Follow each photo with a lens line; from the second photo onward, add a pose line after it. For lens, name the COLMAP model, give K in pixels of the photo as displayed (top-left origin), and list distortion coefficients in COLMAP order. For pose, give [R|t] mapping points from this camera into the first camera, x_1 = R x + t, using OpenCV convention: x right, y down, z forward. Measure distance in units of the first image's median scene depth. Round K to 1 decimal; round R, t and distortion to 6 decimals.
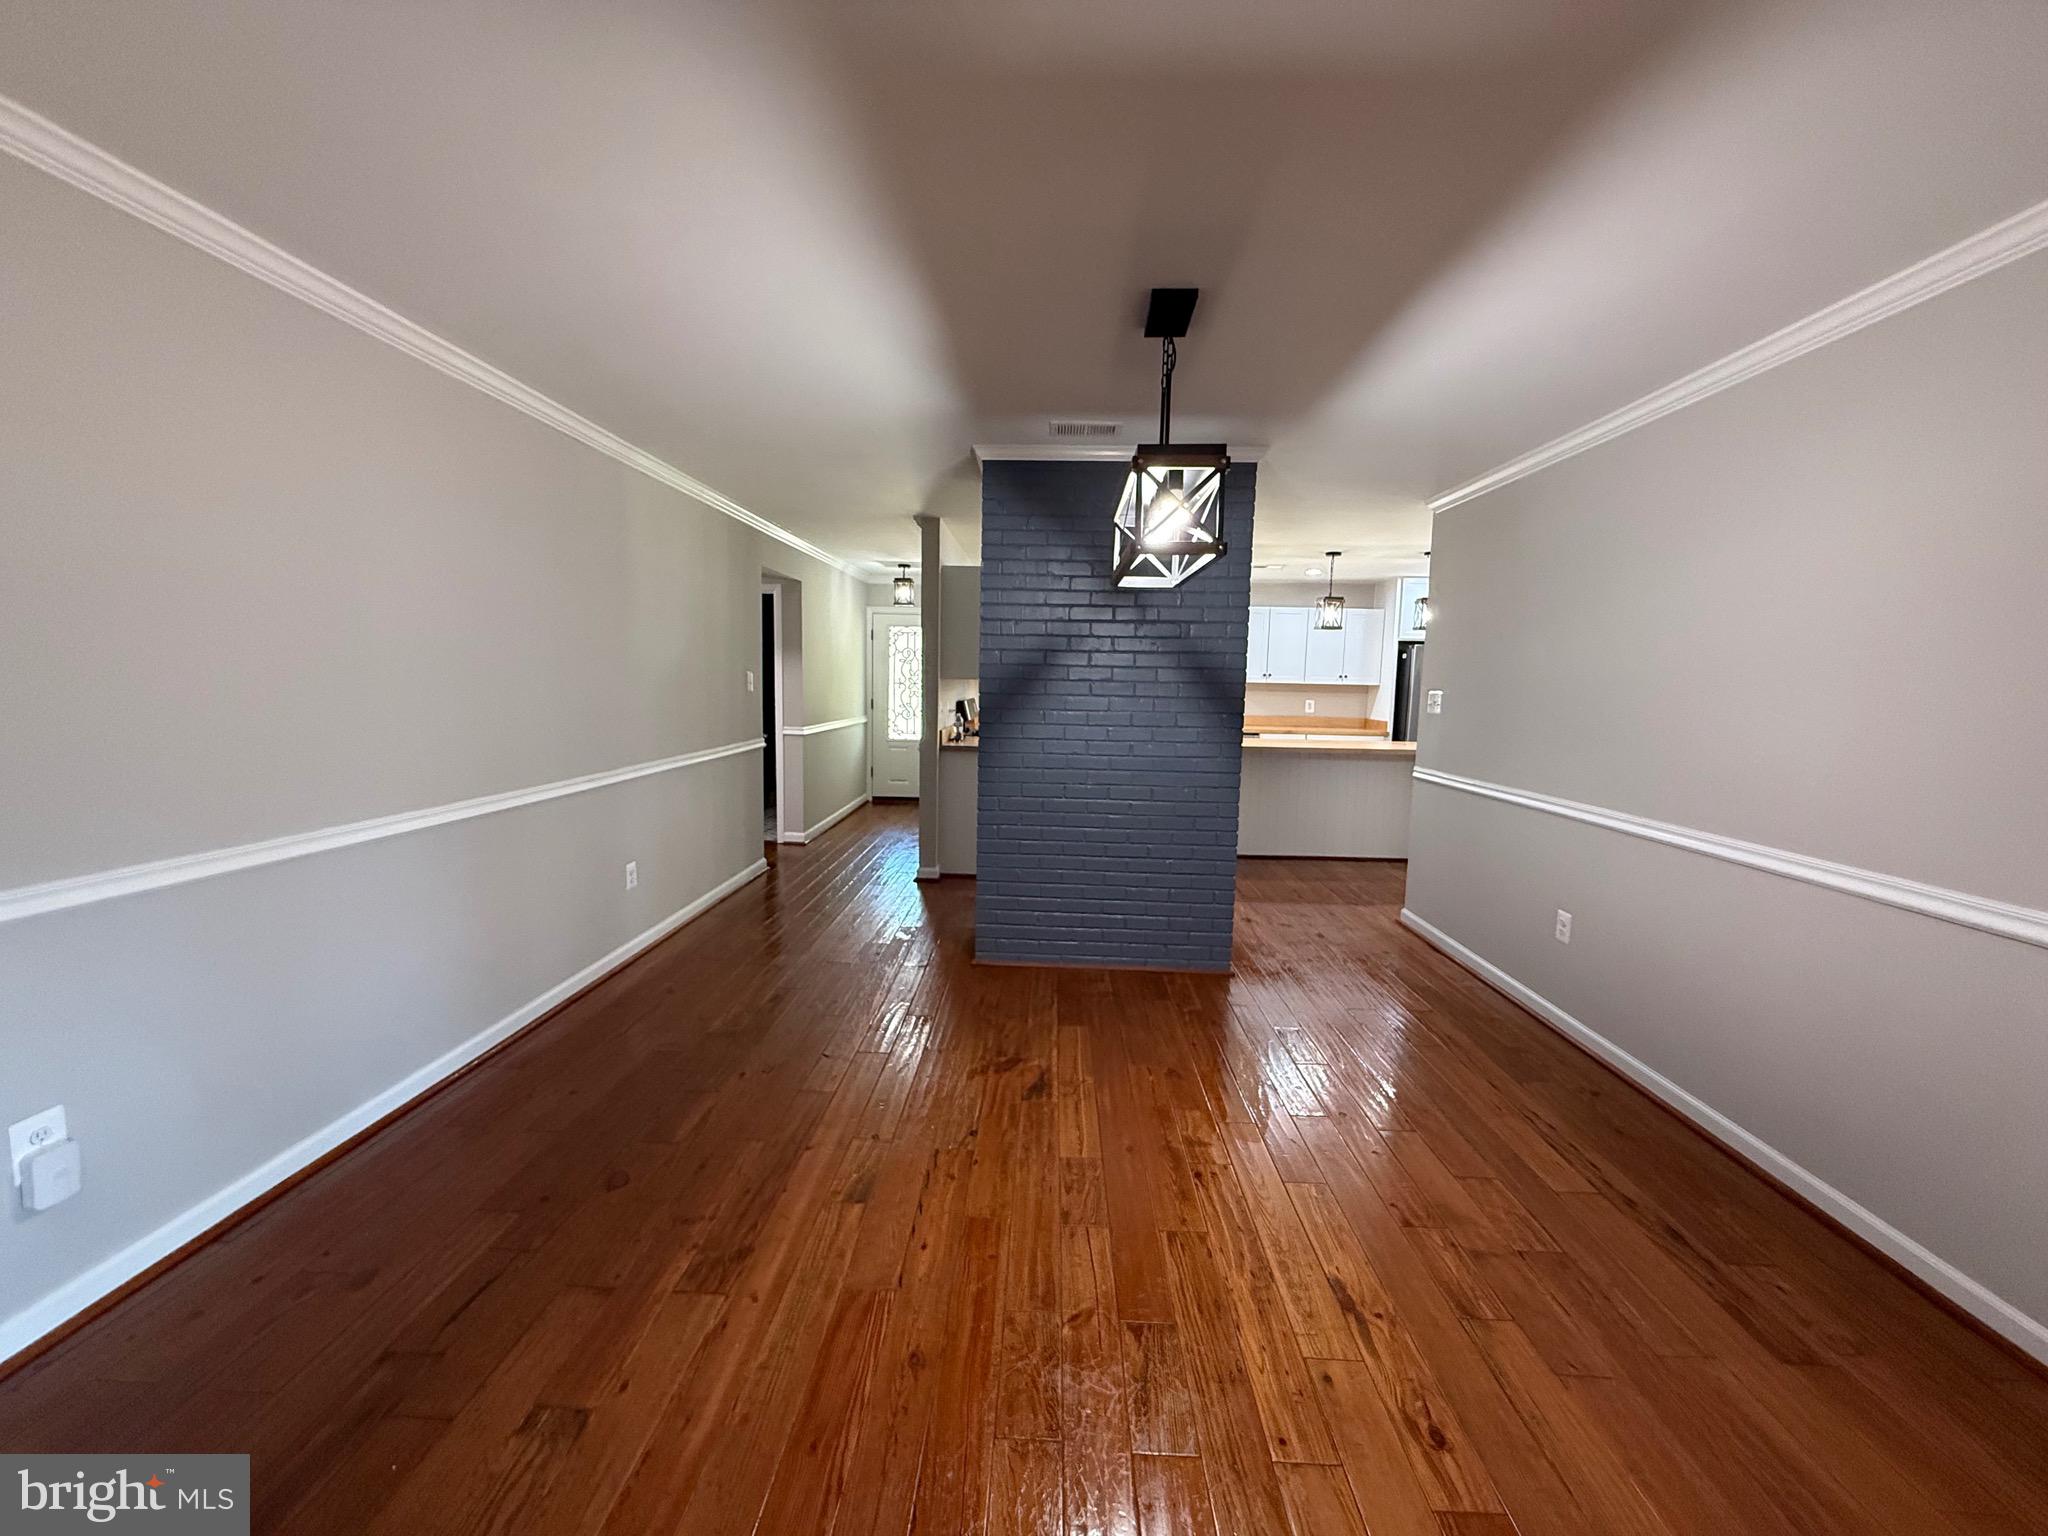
lens RADIAL K [[816.3, 0, 1021.9], [0, 816.3, 766.6], [0, 0, 1]] dist [-0.000818, 0.000786]
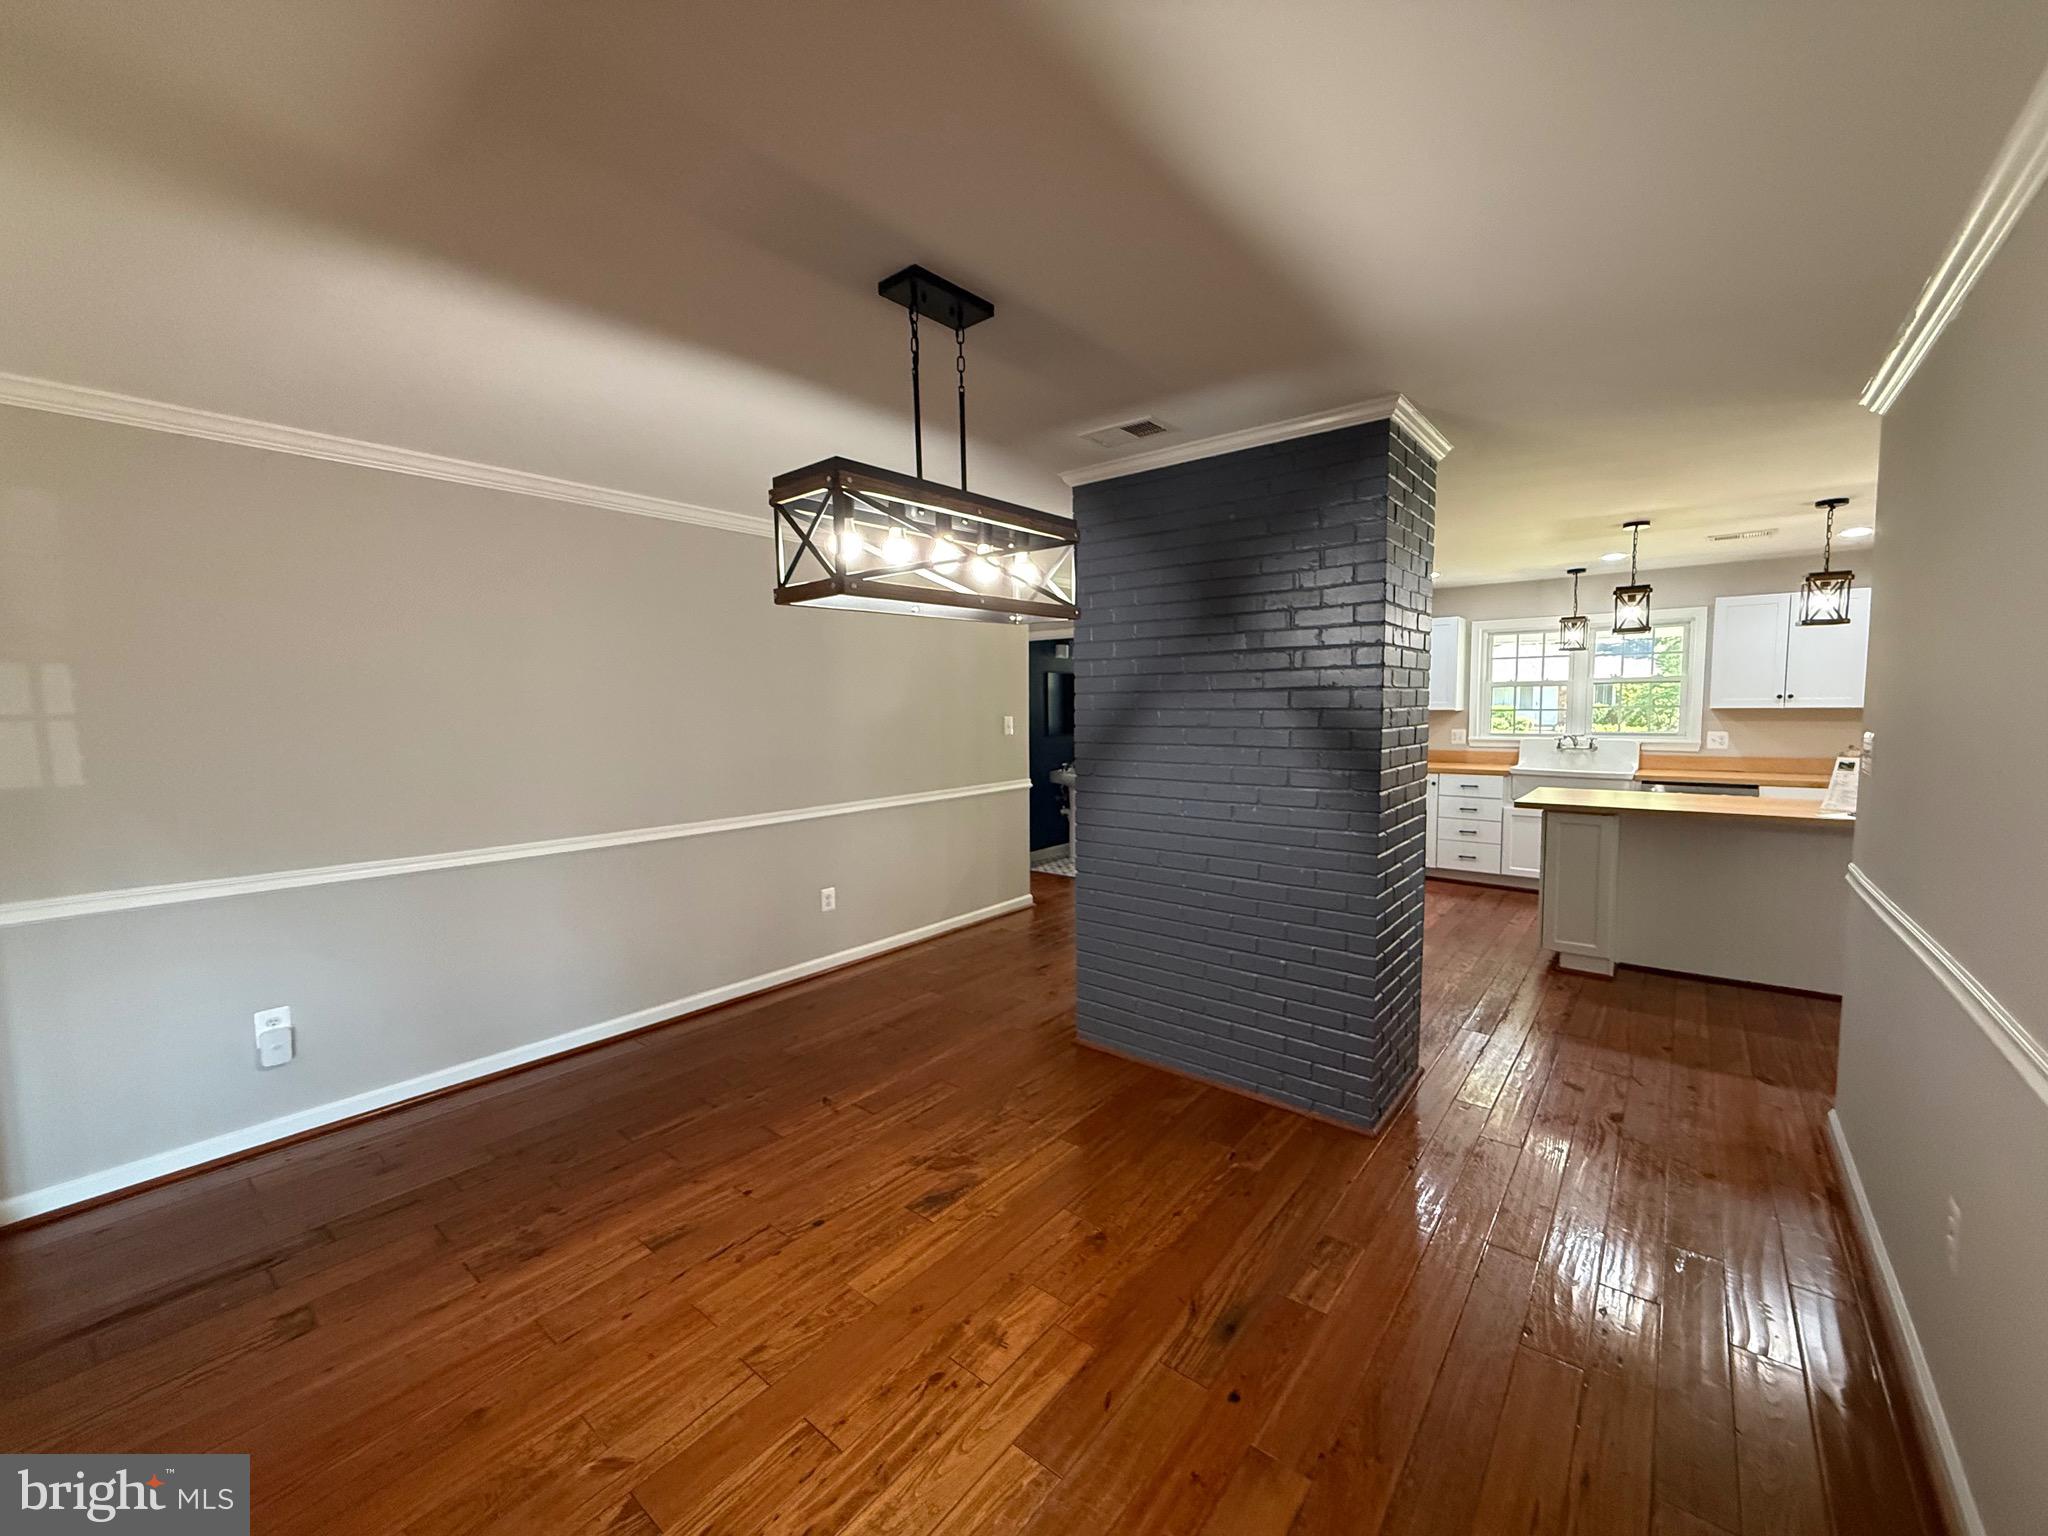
lens RADIAL K [[816.3, 0, 1023.0], [0, 816.3, 766.0], [0, 0, 1]] dist [-0.000818, 0.000786]
pose [[0.799503, 0.017217, -0.600416, 0.779979], [-0.037618, 0.999062, -0.021442, -0.073110], [0.599484, 0.039729, 0.799400, 0.424889]]
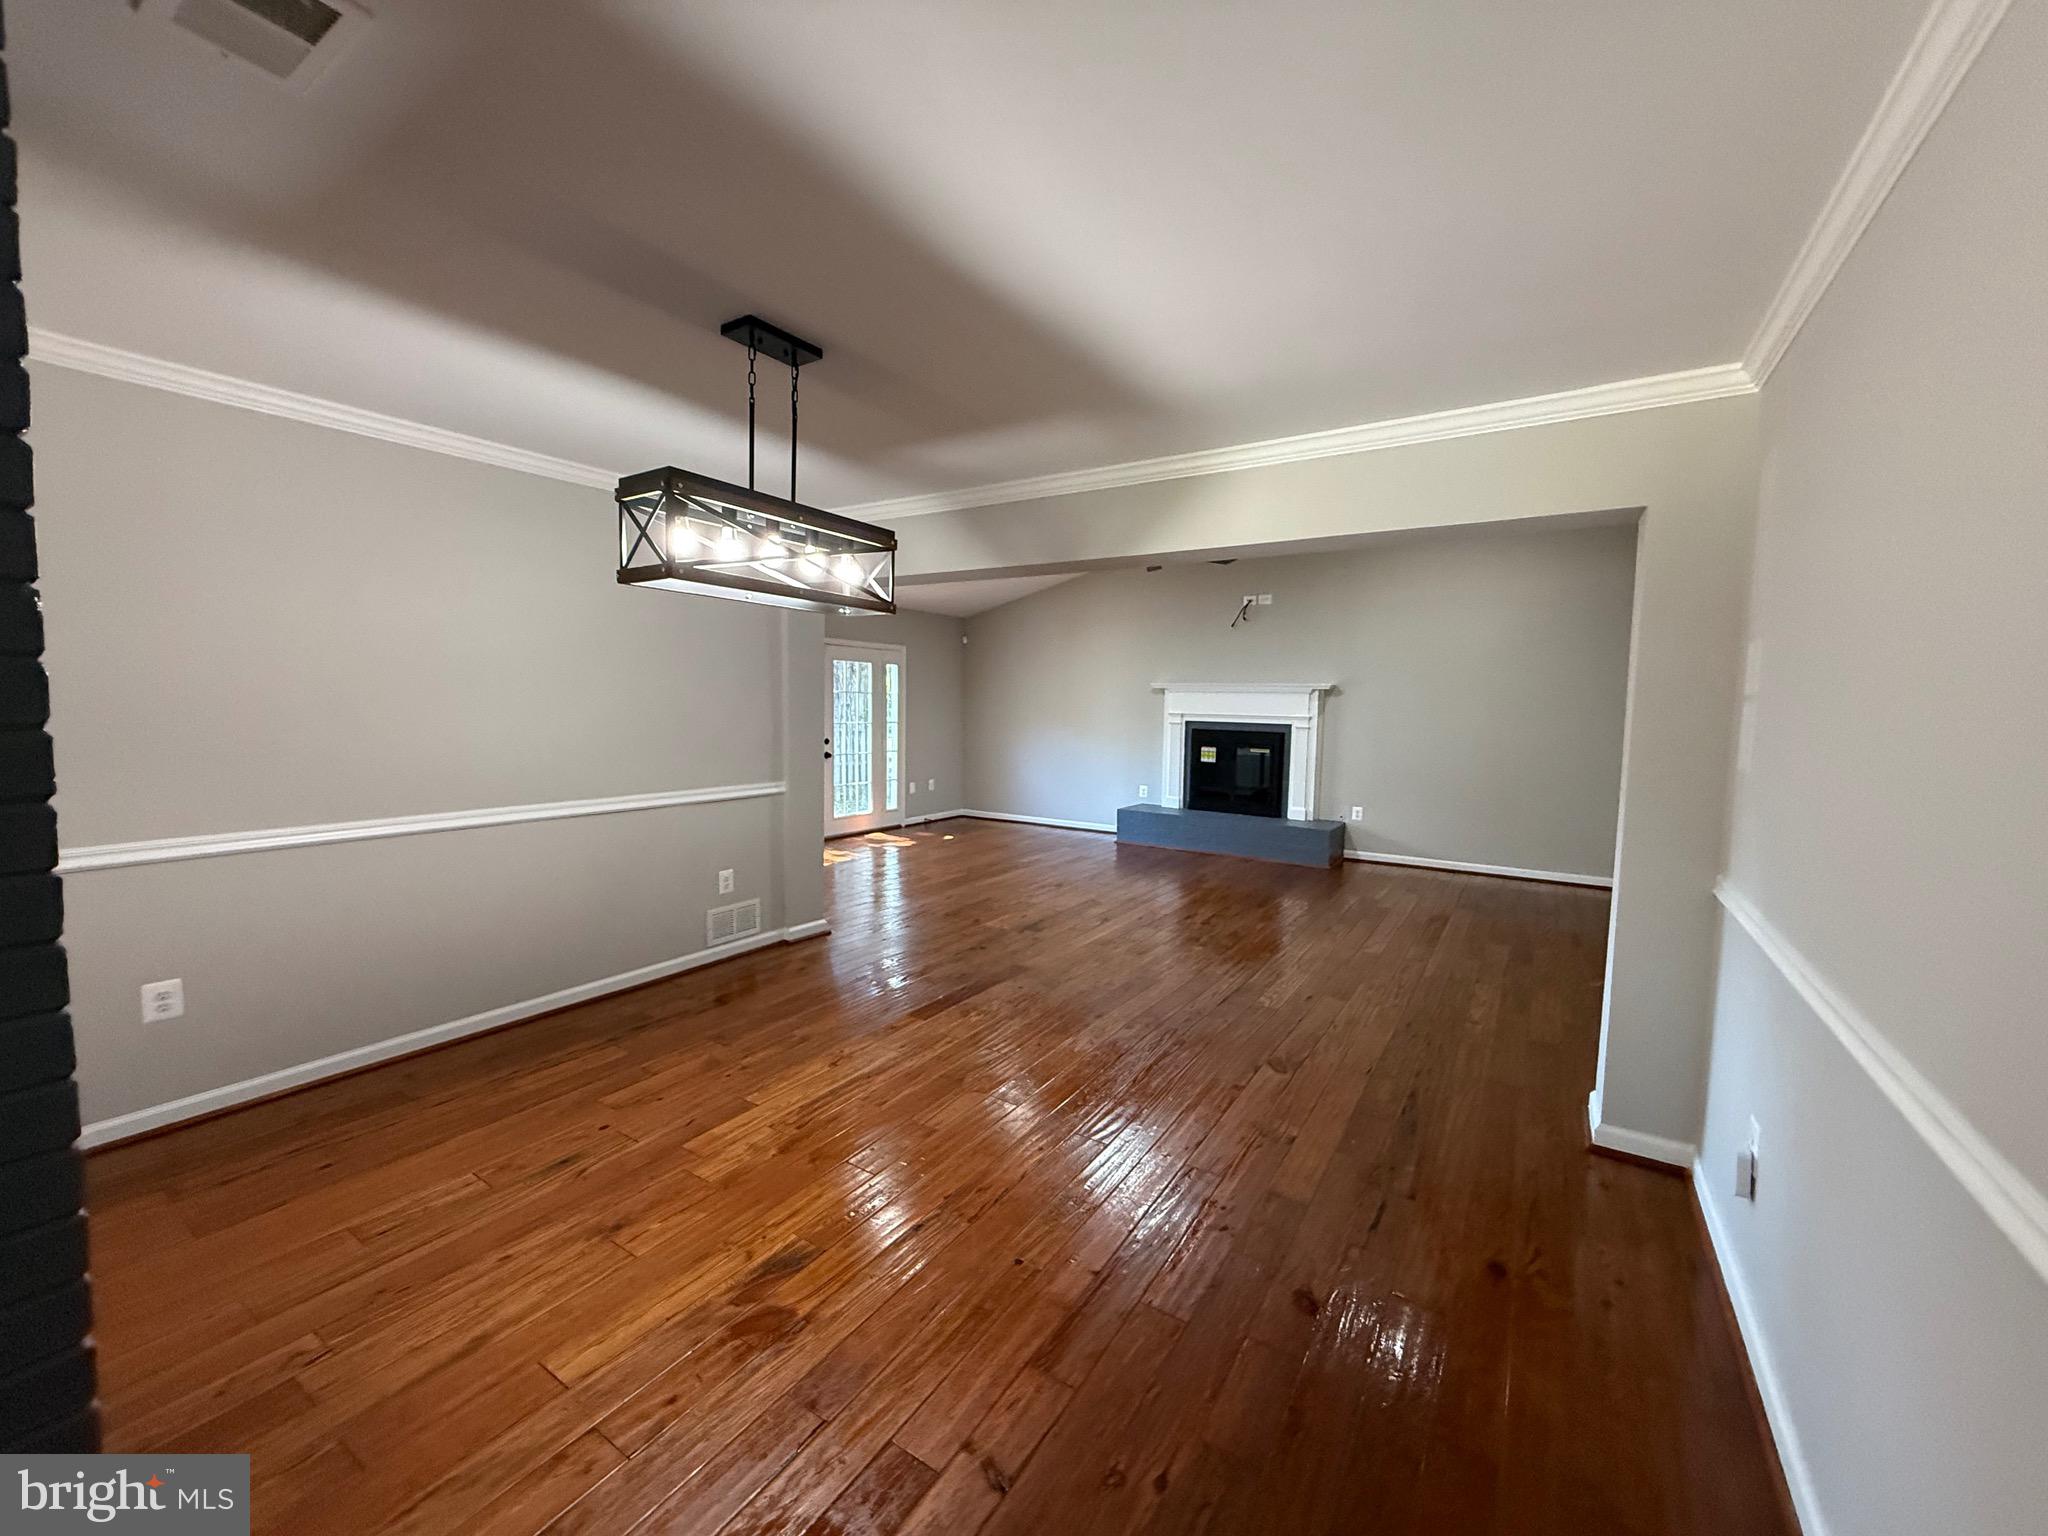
lens RADIAL K [[816.3, 0, 1022.4], [0, 816.3, 767.2], [0, 0, 1]] dist [-0.000818, 0.000786]
pose [[-0.859970, -0.076007, 0.504652, -0.644915], [0.020026, 0.983060, 0.182186, -0.228499], [-0.509951, 0.166781, -0.843880, 1.836673]]
